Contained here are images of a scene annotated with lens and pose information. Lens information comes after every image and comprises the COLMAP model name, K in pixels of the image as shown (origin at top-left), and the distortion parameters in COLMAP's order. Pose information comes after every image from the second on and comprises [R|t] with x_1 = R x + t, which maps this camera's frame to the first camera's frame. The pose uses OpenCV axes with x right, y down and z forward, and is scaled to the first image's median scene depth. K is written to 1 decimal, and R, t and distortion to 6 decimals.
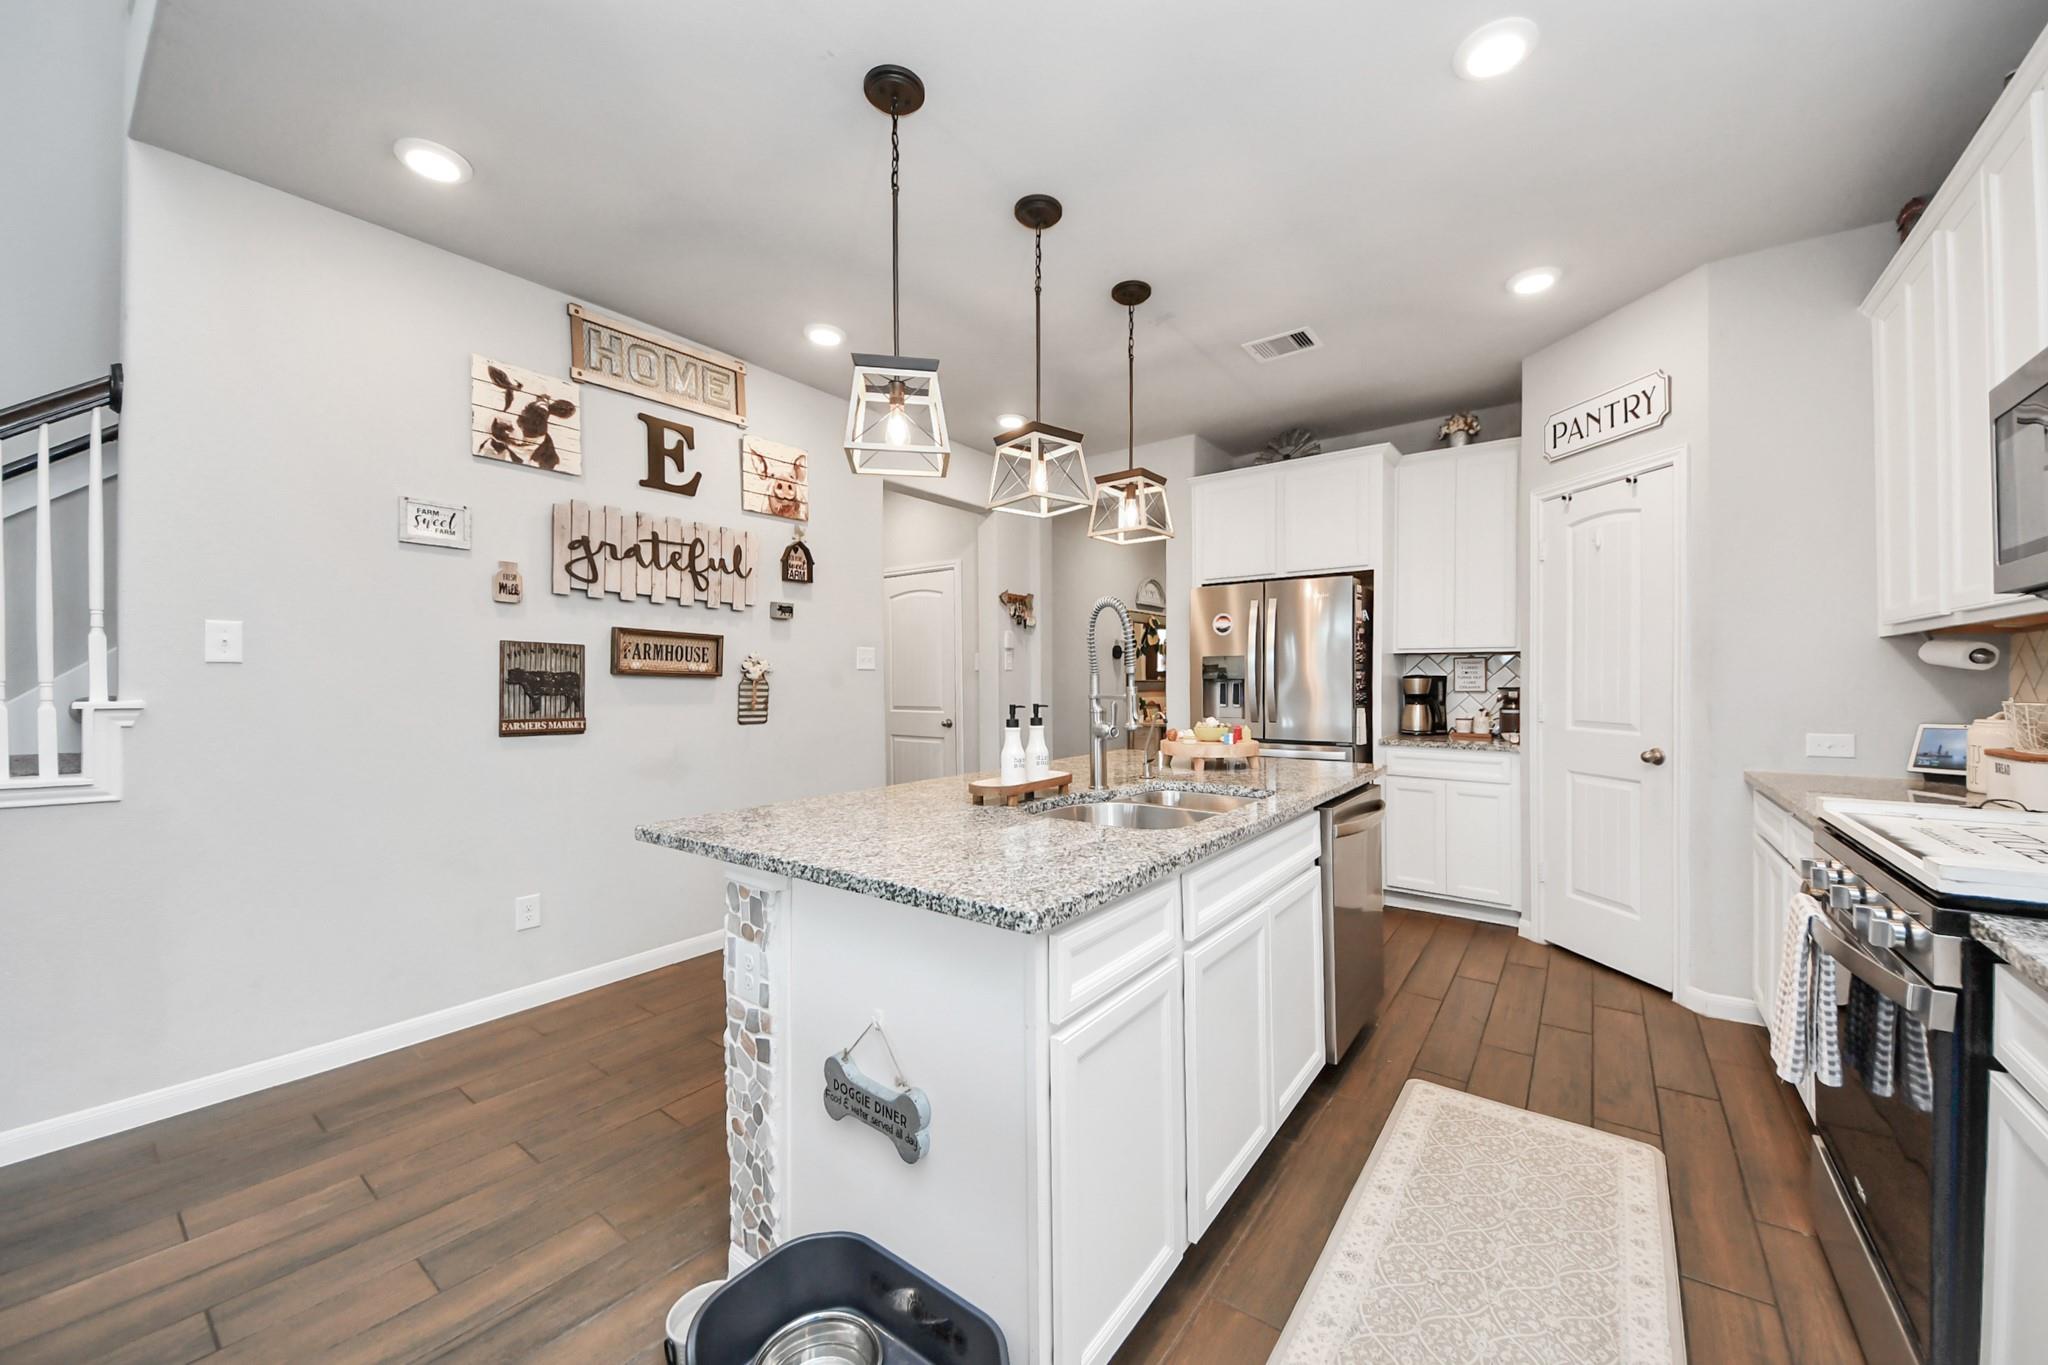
lens RADIAL K [[754.1, 0, 1054.3], [0, 754.1, 676.8], [0, 0, 1]] dist [0.051058, -0.021422]
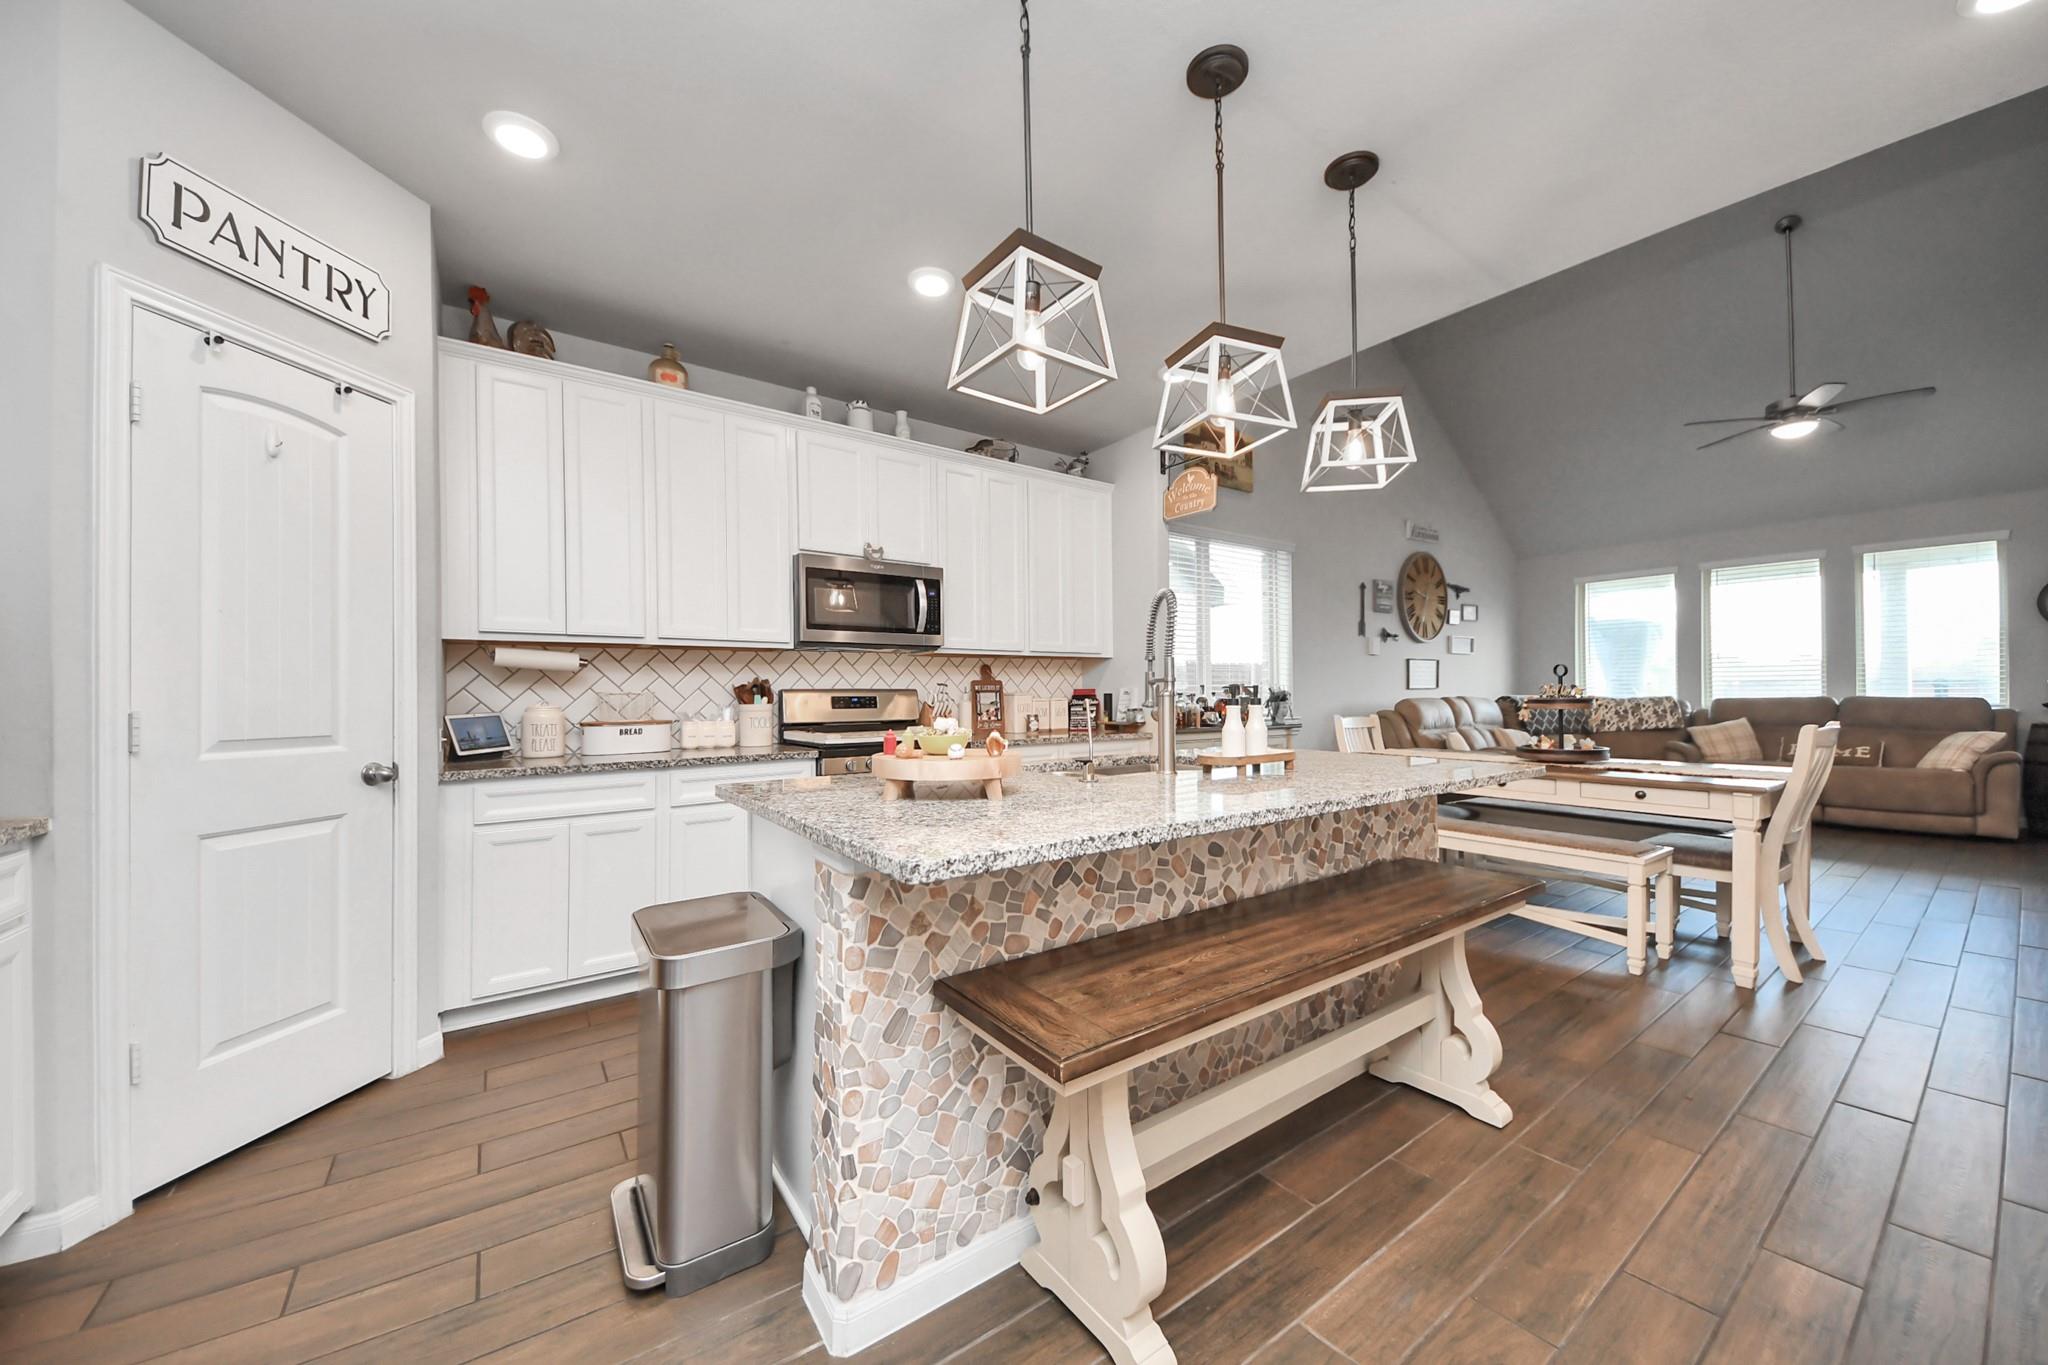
lens RADIAL K [[730.1, 0, 1028.8], [0, 730.1, 696.4], [0, 0, 1]] dist [0.038827, -0.019178]
pose [[-0.947273, 0.011437, 0.320225, -0.057581], [0.012488, 0.999921, 0.001230, 0.030131], [-0.320186, 0.005164, -0.947341, 1.351222]]
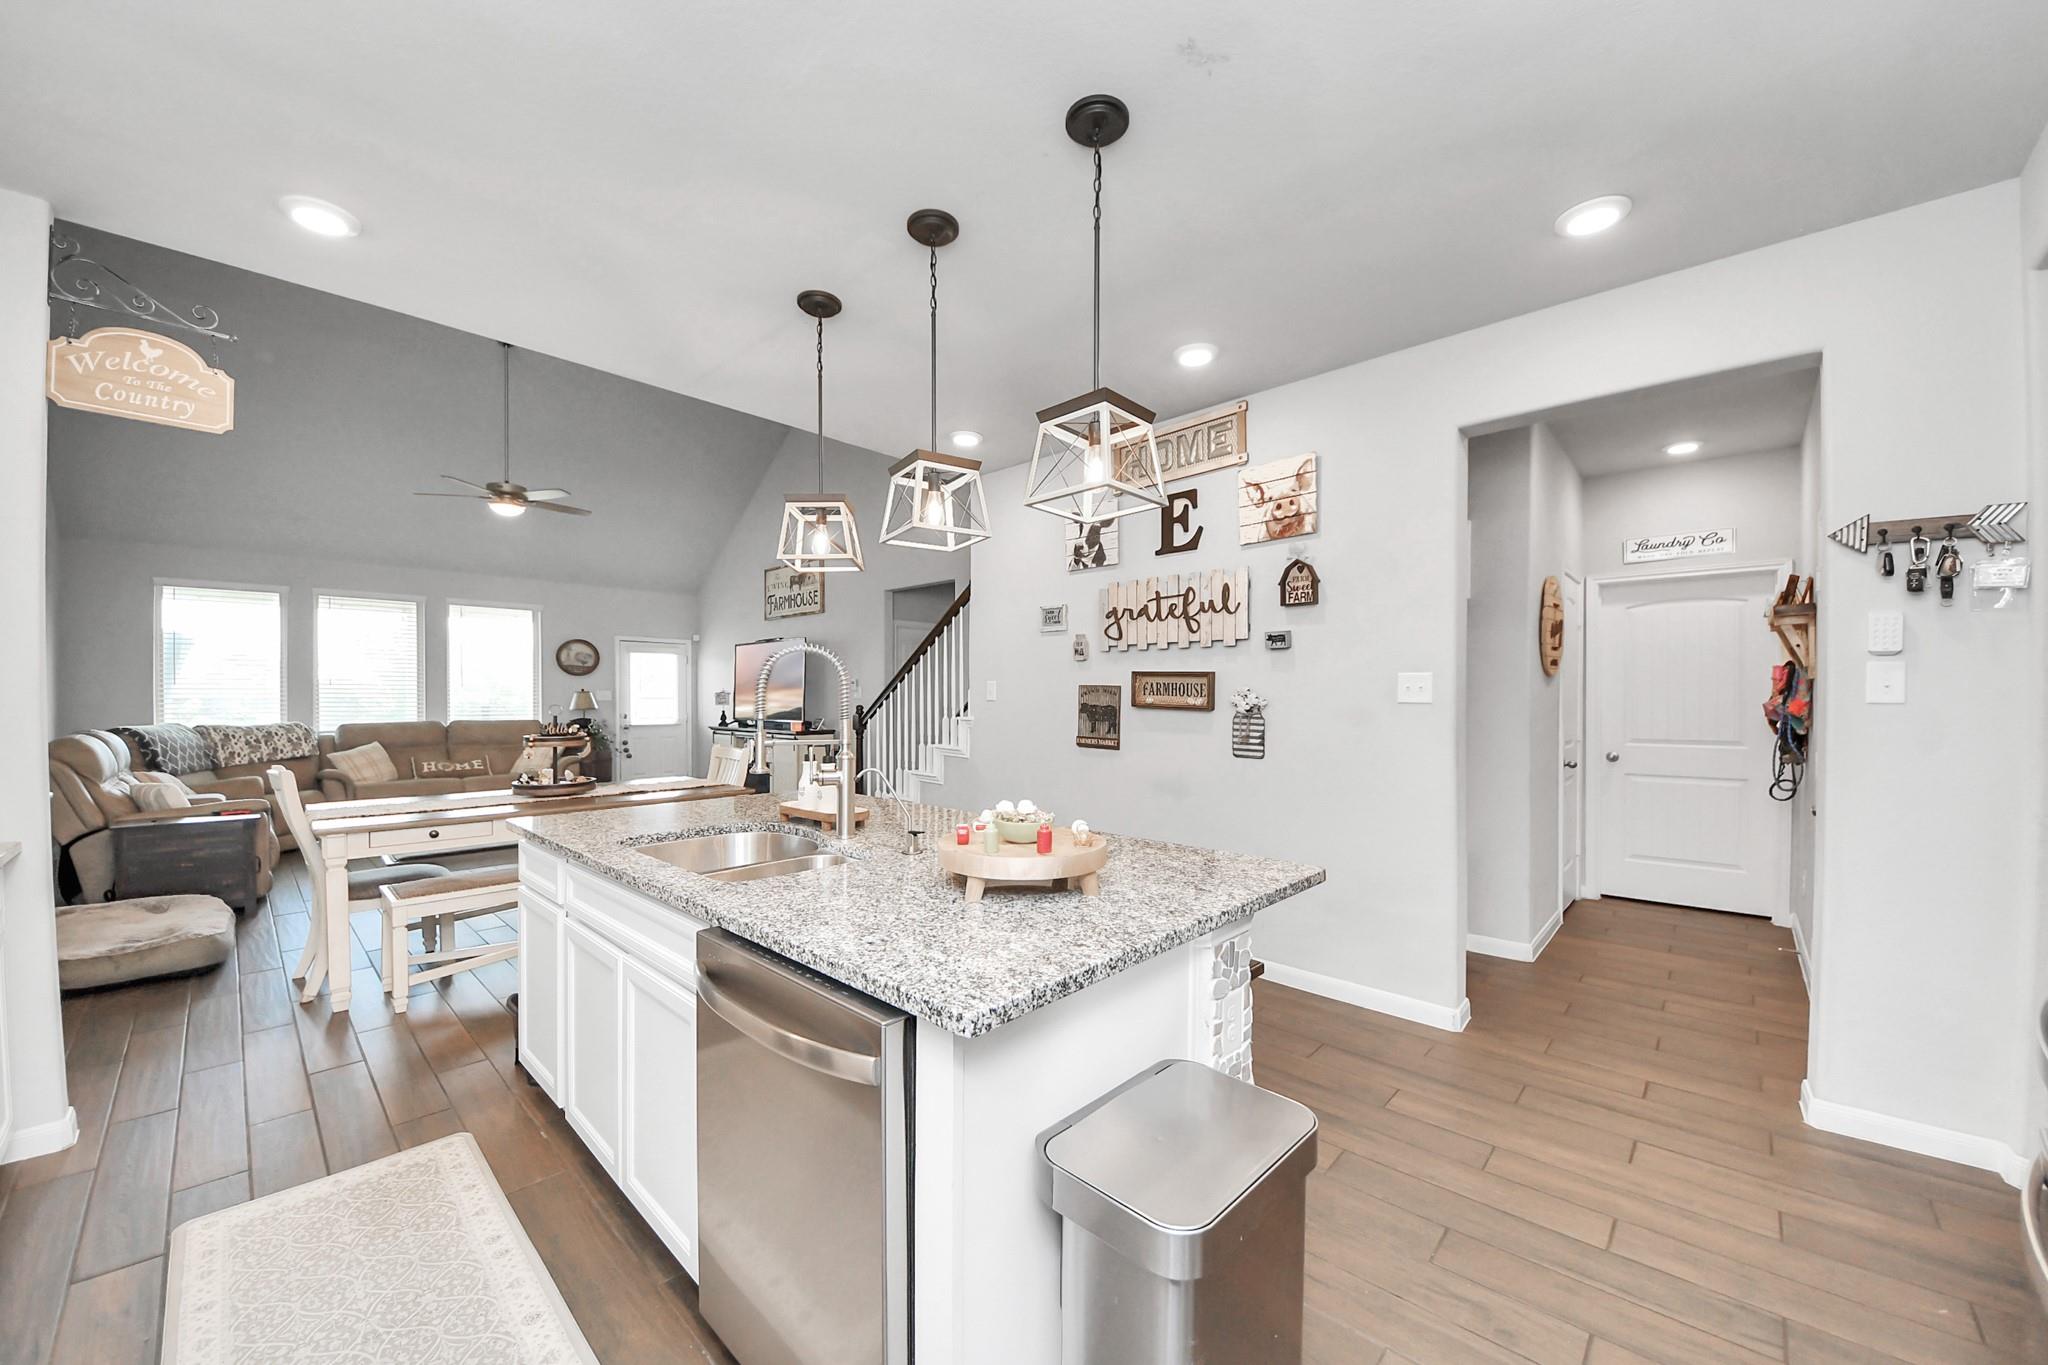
lens RADIAL K [[730.9, 0, 1019.6], [0, 730.9, 699.3], [0, 0, 1]] dist [0.032773, -0.019376]
pose [[-0.134761, 0.001360, -0.990877, 0.662275], [-0.001467, 0.999998, 0.001572, -0.017605], [0.990877, 0.001665, -0.134759, 0.931790]]
